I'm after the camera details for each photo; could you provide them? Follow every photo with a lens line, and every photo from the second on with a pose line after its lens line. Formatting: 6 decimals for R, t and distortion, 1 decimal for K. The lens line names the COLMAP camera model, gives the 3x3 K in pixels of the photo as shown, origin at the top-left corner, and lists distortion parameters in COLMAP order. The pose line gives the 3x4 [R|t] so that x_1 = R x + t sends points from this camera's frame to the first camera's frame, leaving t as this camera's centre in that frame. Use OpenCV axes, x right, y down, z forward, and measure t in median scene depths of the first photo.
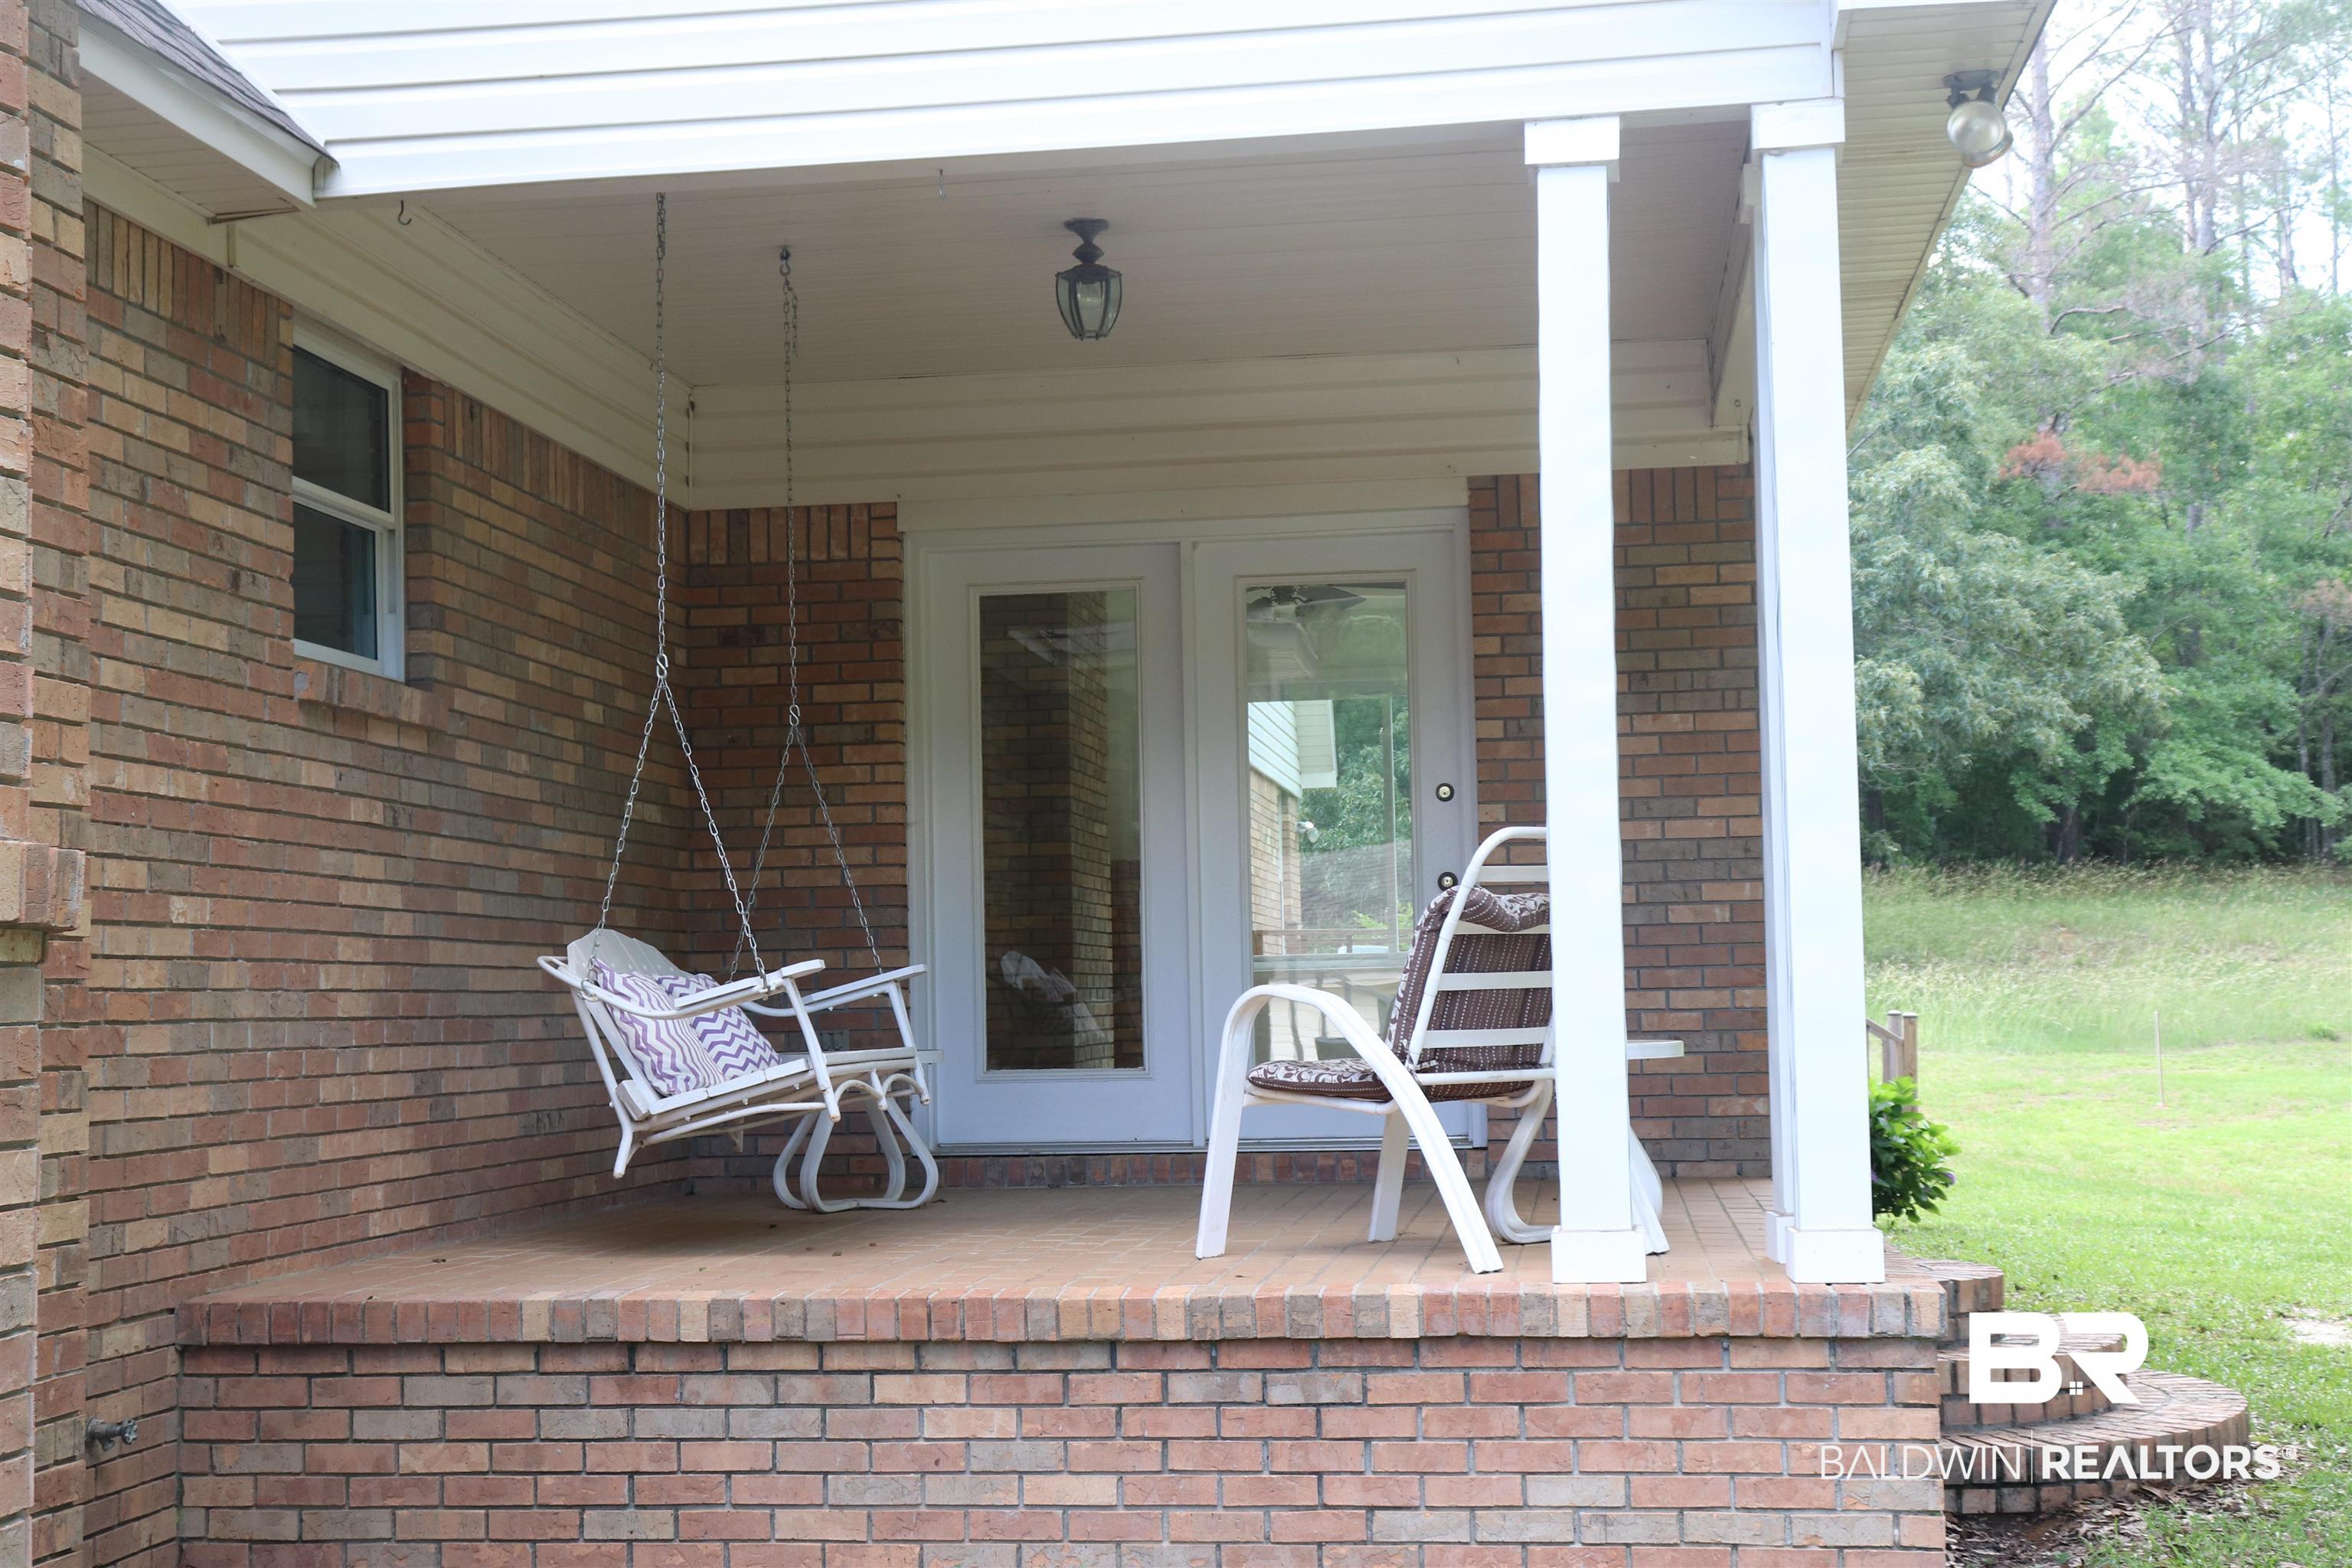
lens RADIAL K [[3361.3, 0, 1170.6], [0, 3361.3, 787.5], [0, 0, 1]] dist [0.031411, 0.000000]
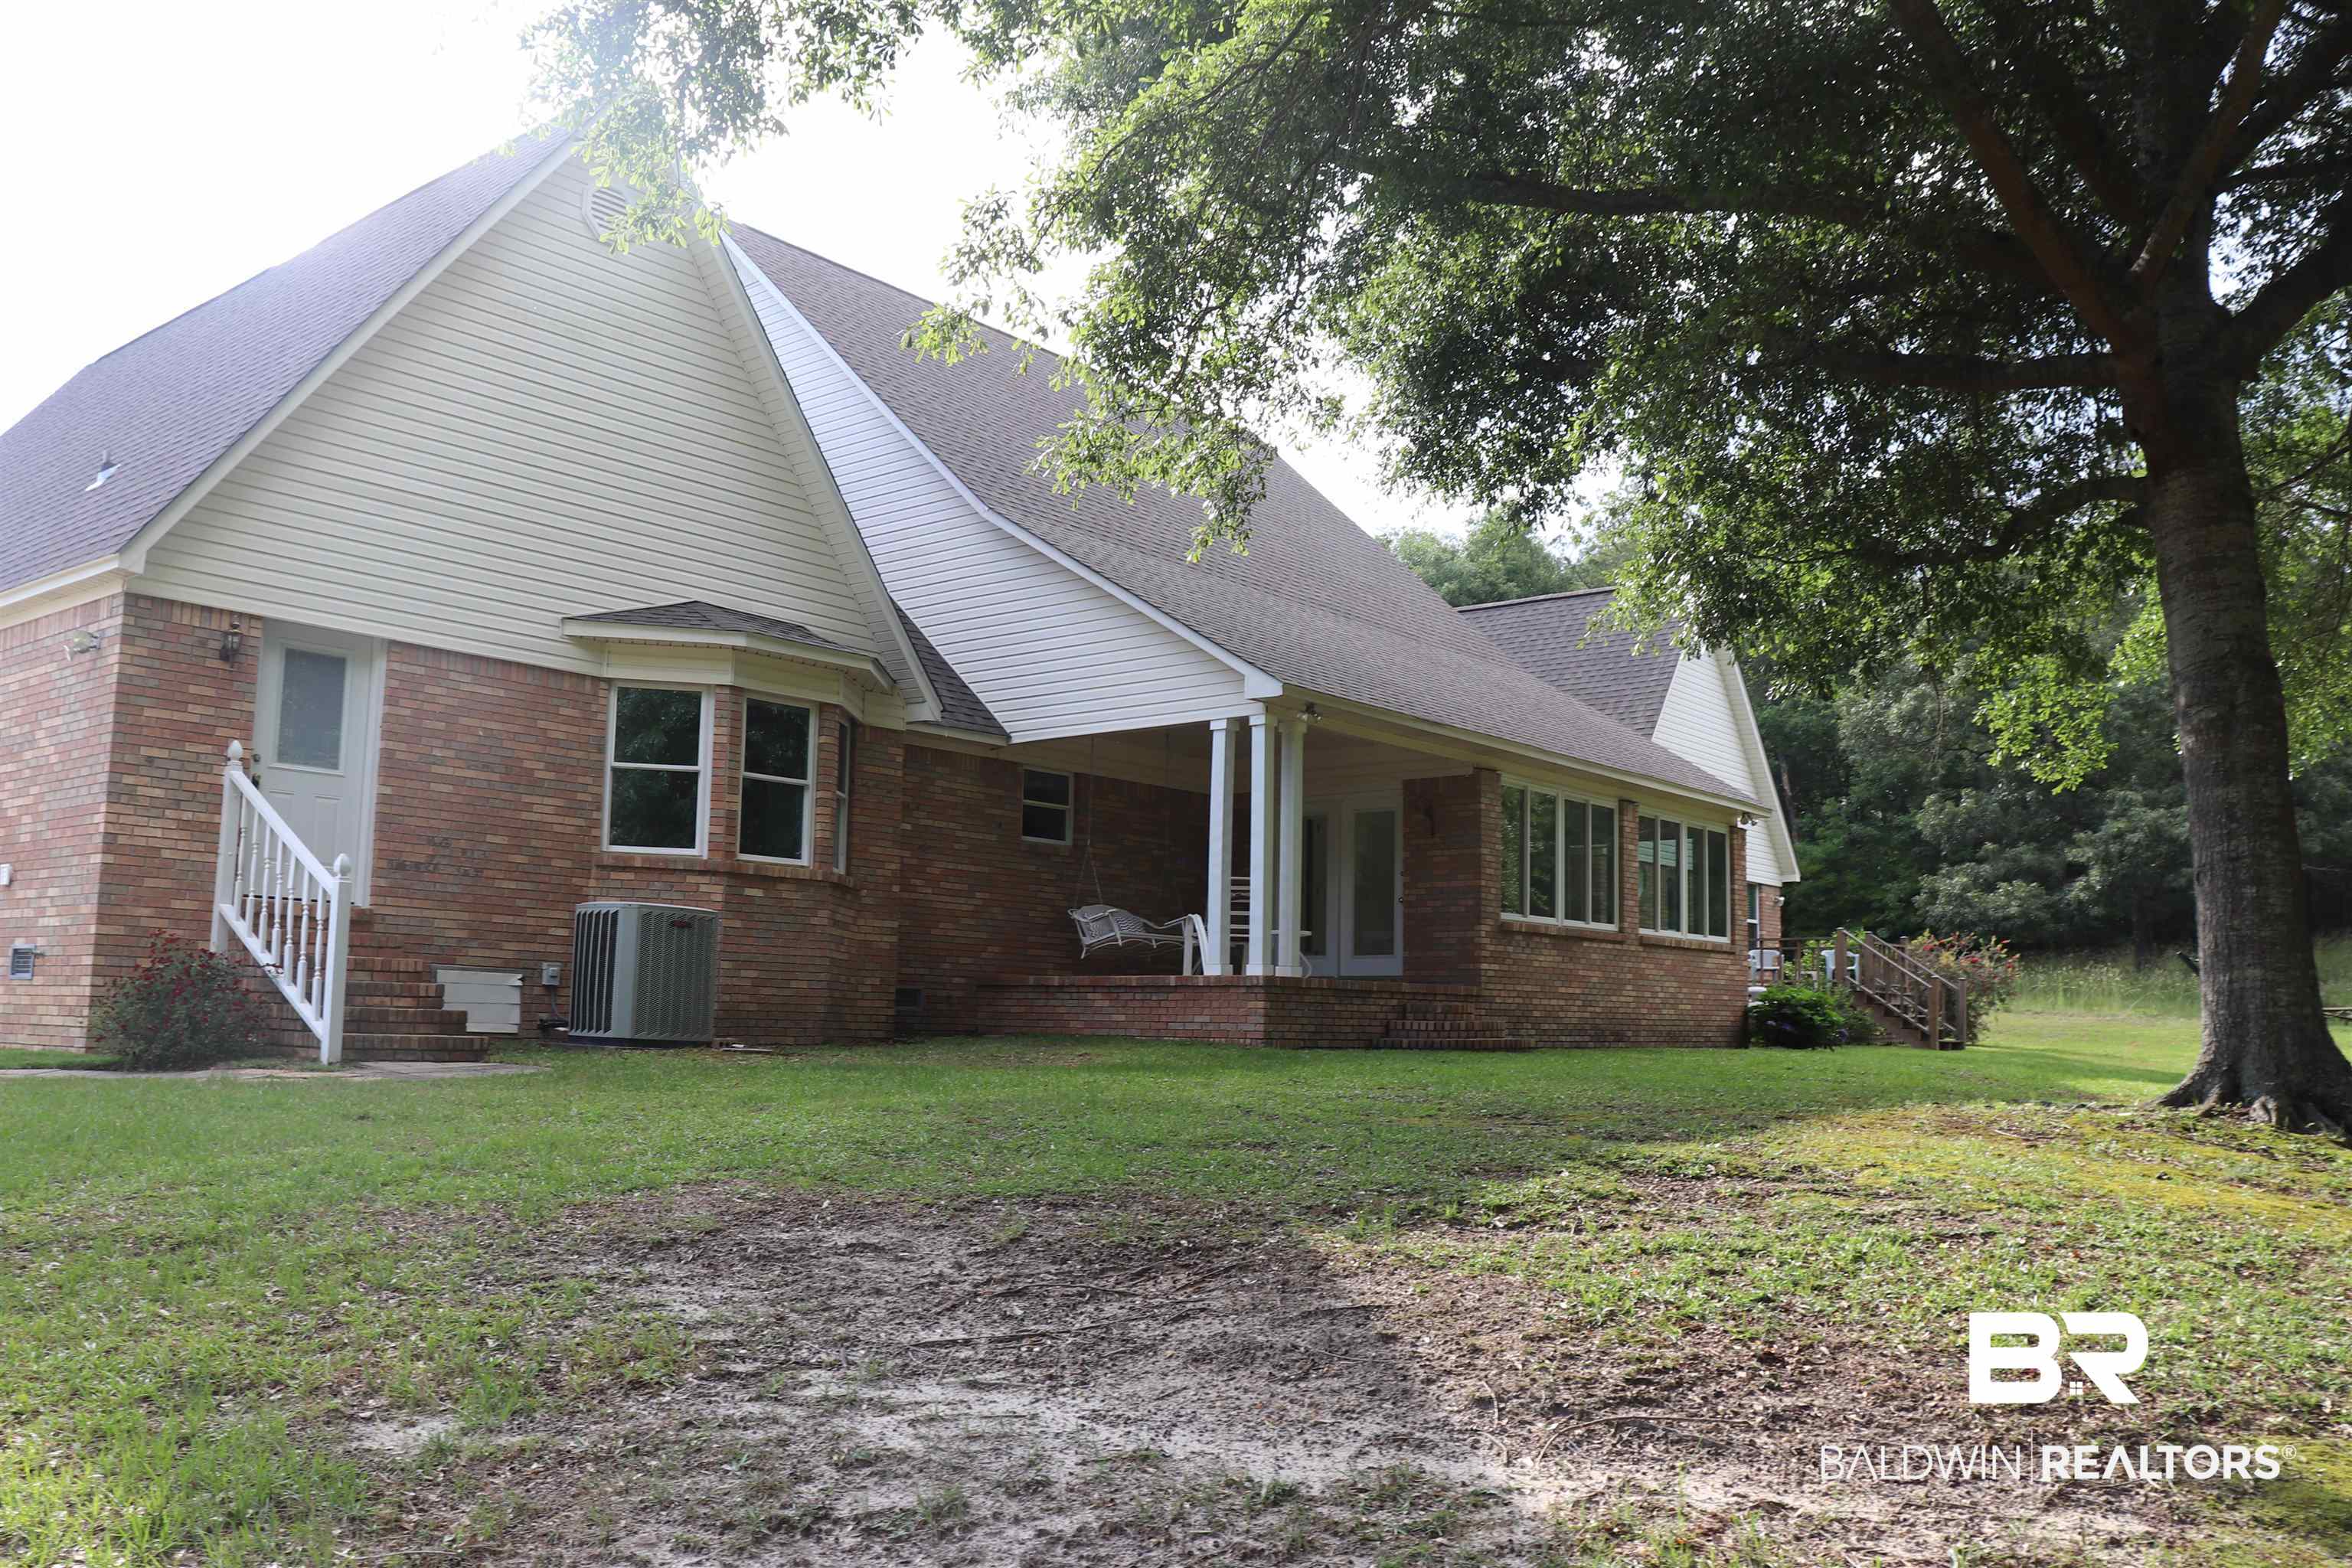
lens RADIAL K [[1959.2, 0, 1175.2], [0, 1959.2, 785.4], [0, 0, 1]] dist [-0.154906, -0.002677]
pose [[0.853755, -0.026890, -0.519979, 1.326883], [-0.004758, 0.998221, -0.059435, 0.043332], [0.520653, 0.053217, 0.852108, -1.173090]]
